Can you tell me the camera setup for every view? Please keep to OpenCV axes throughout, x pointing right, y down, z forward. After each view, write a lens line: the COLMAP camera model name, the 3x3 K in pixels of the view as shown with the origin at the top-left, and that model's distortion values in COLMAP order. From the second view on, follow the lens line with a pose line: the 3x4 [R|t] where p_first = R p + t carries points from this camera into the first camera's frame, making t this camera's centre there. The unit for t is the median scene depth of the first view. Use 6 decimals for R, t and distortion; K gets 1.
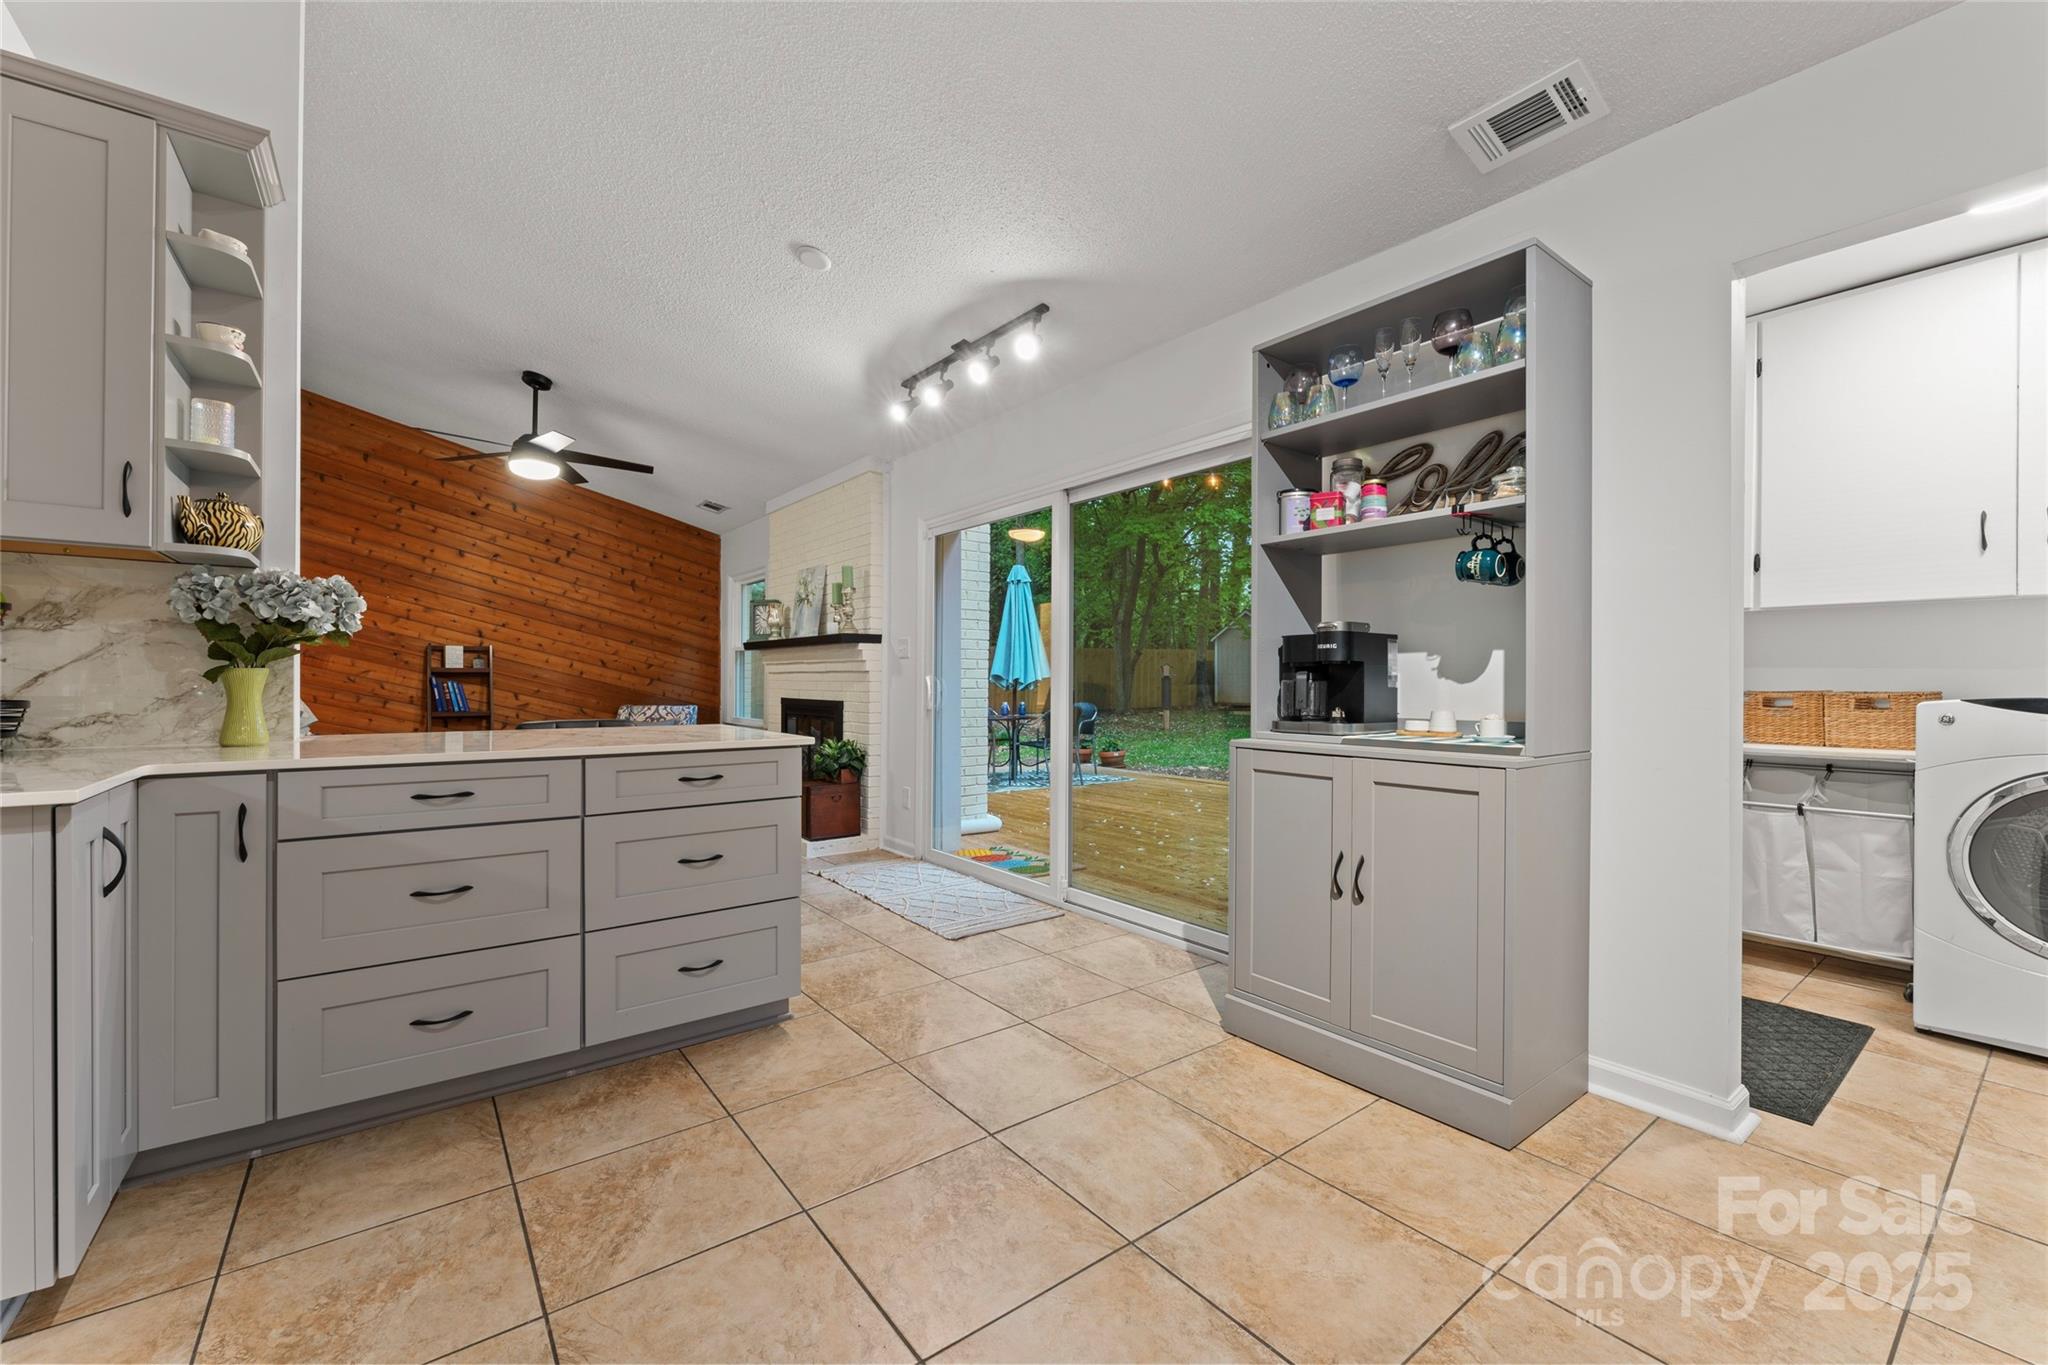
lens RADIAL K [[830.3, 0, 1015.3], [0, 830.3, 683.3], [0, 0, 1]] dist [-0.004670, 0.000546]
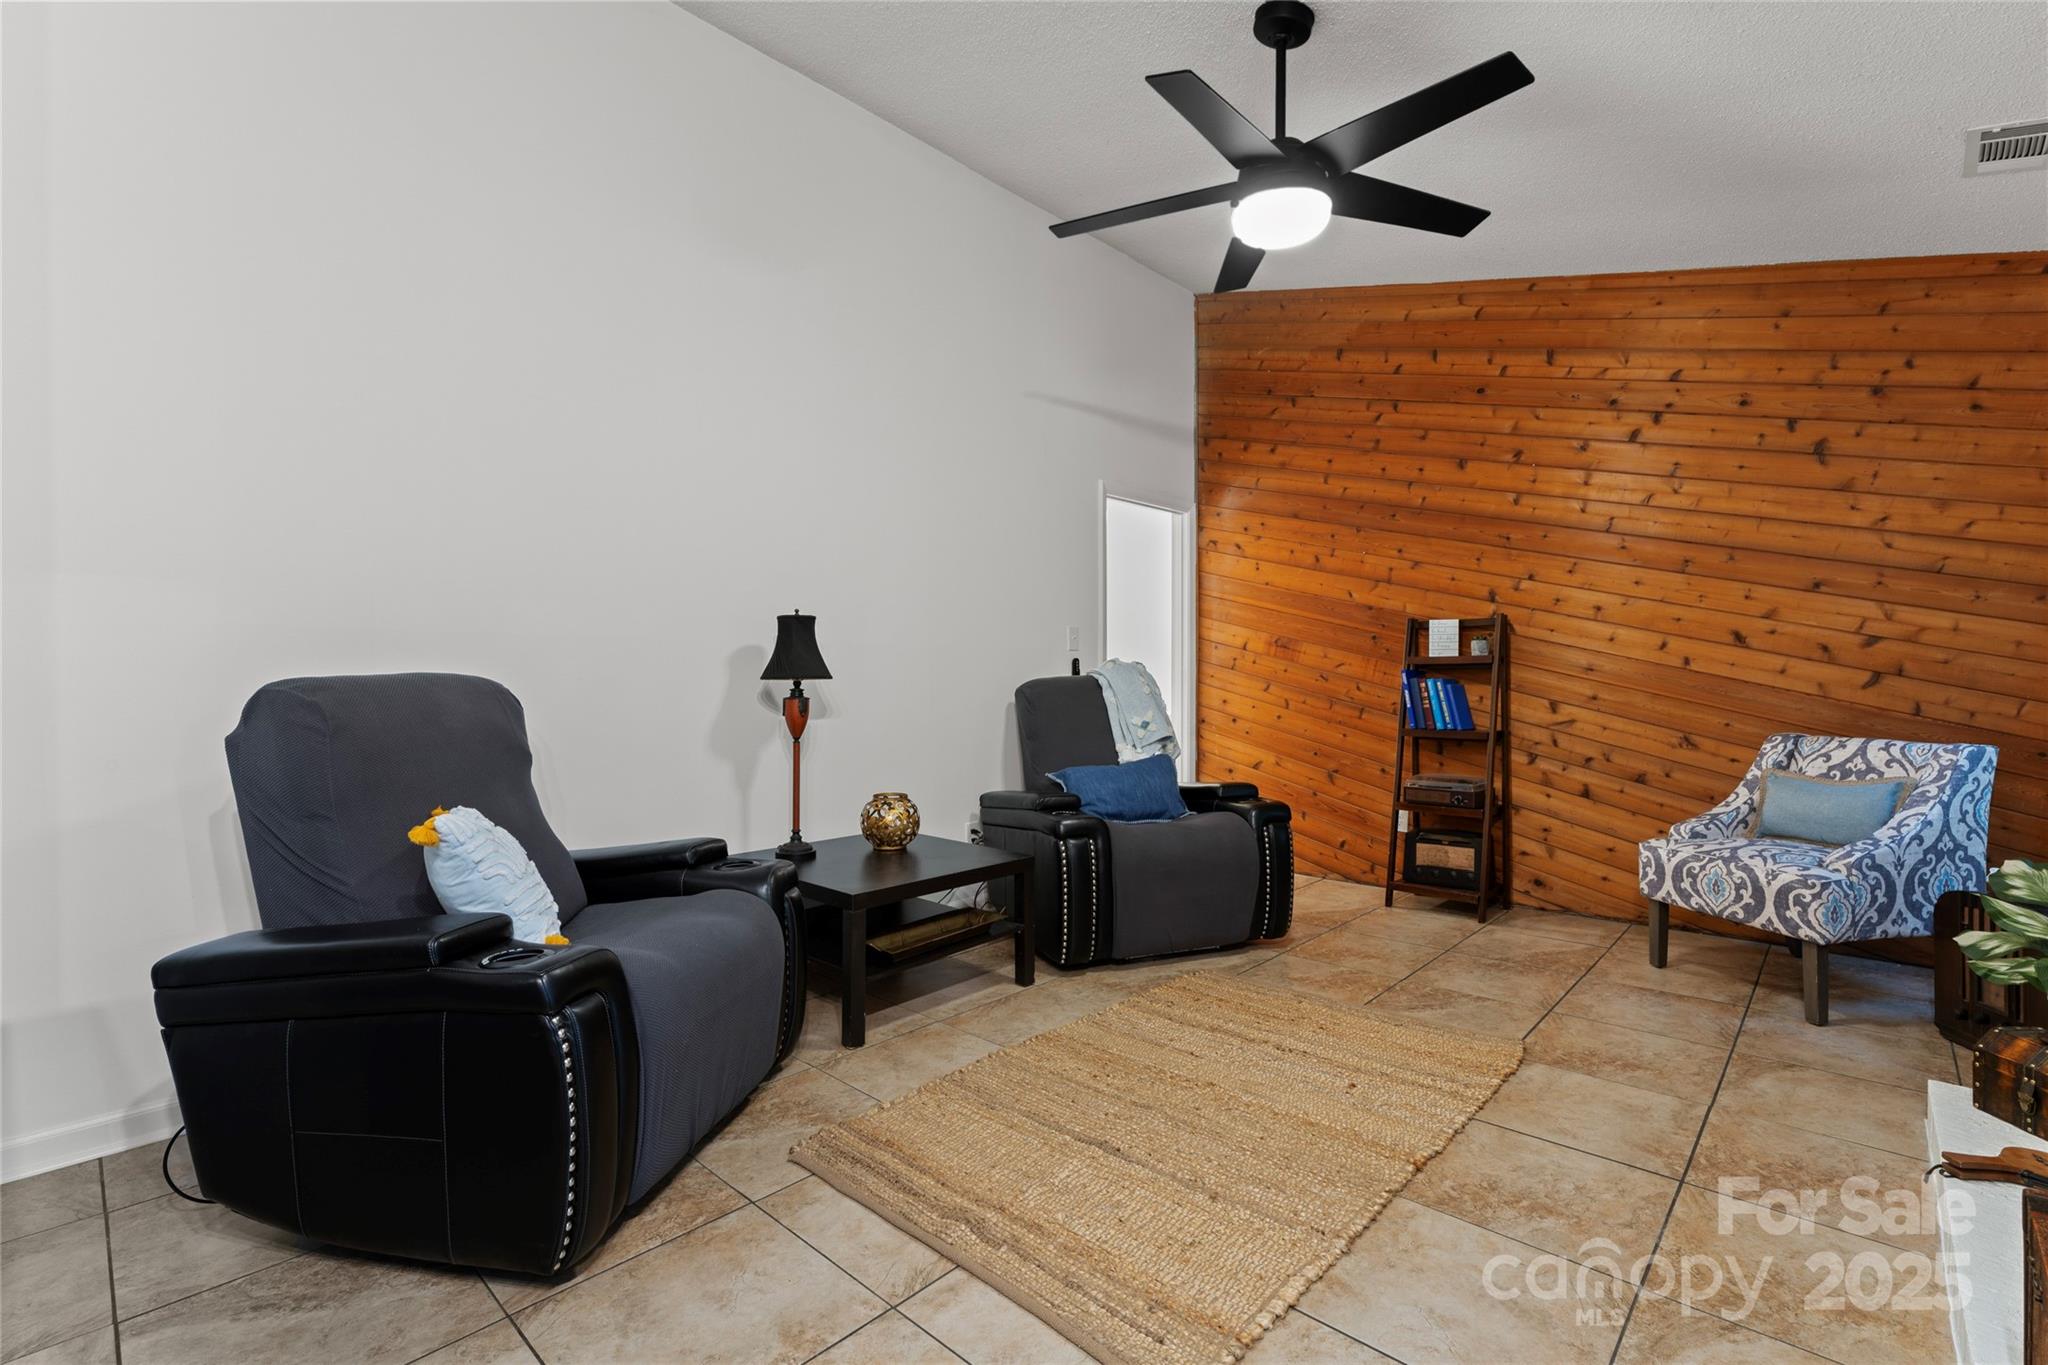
lens RADIAL K [[914.8, 0, 1014.3], [0, 914.8, 682.0], [0, 0, 1]] dist [0.002898, -0.000294]
pose [[0.162879, 0.002218, -0.986644, -0.074376], [0.000581, 0.999997, 0.002344, -0.001958], [0.986646, -0.000955, 0.162878, 0.593835]]
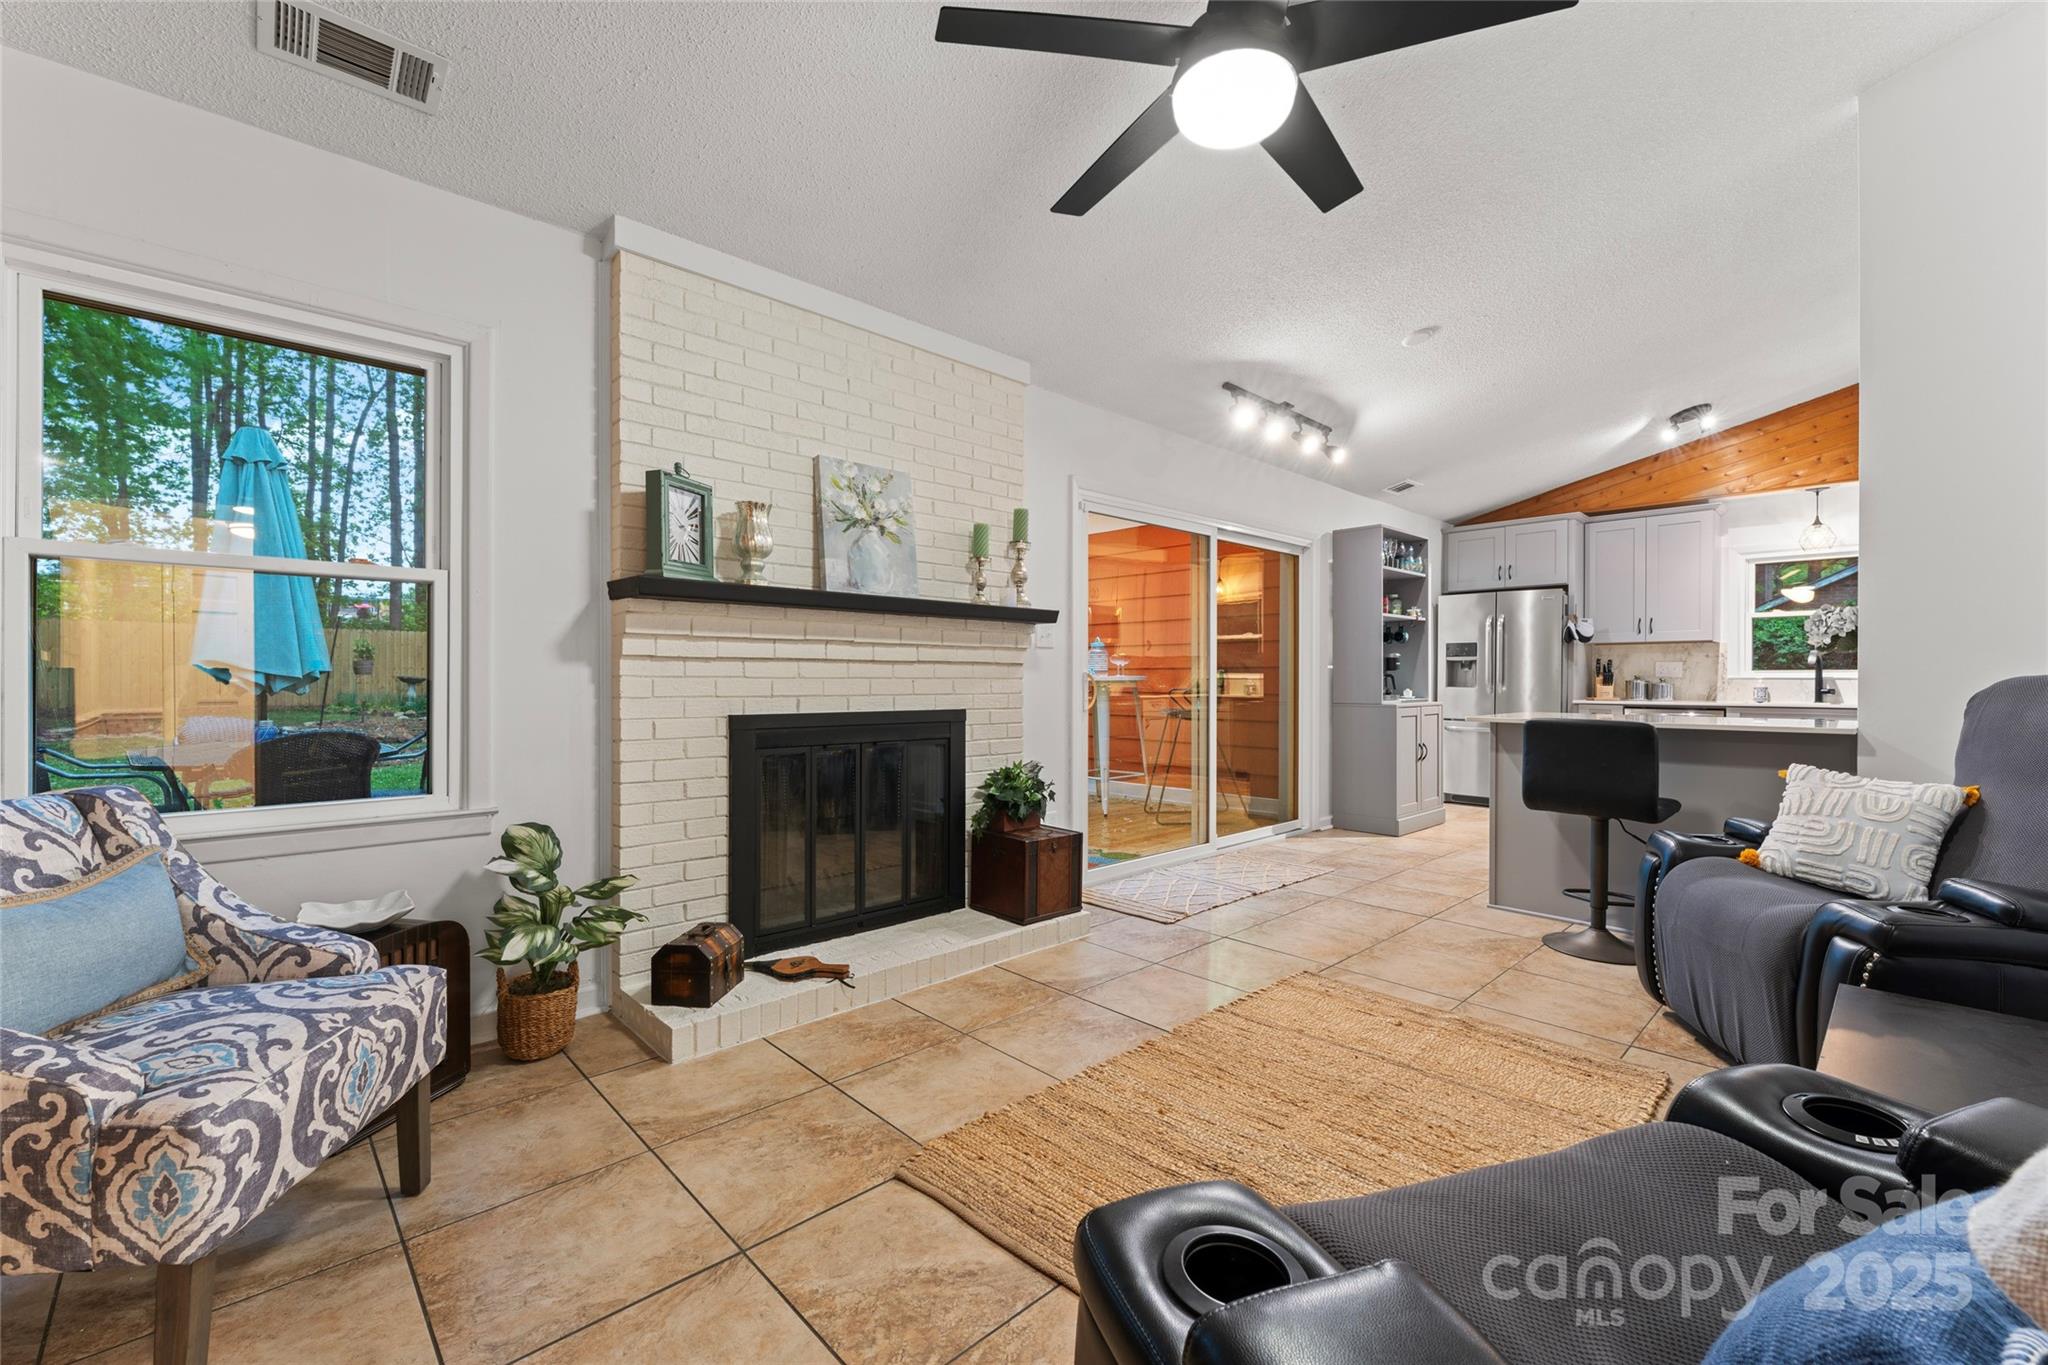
lens RADIAL K [[845.9, 0, 1024.0], [0, 845.9, 682.5], [0, 0, 1]] dist [0.000954, -0.000012]
pose [[-0.112918, -0.008171, 0.993571, -0.729173], [0.000634, 0.999965, 0.008295, -0.003669], [-0.993604, 0.001566, -0.112909, 0.876032]]
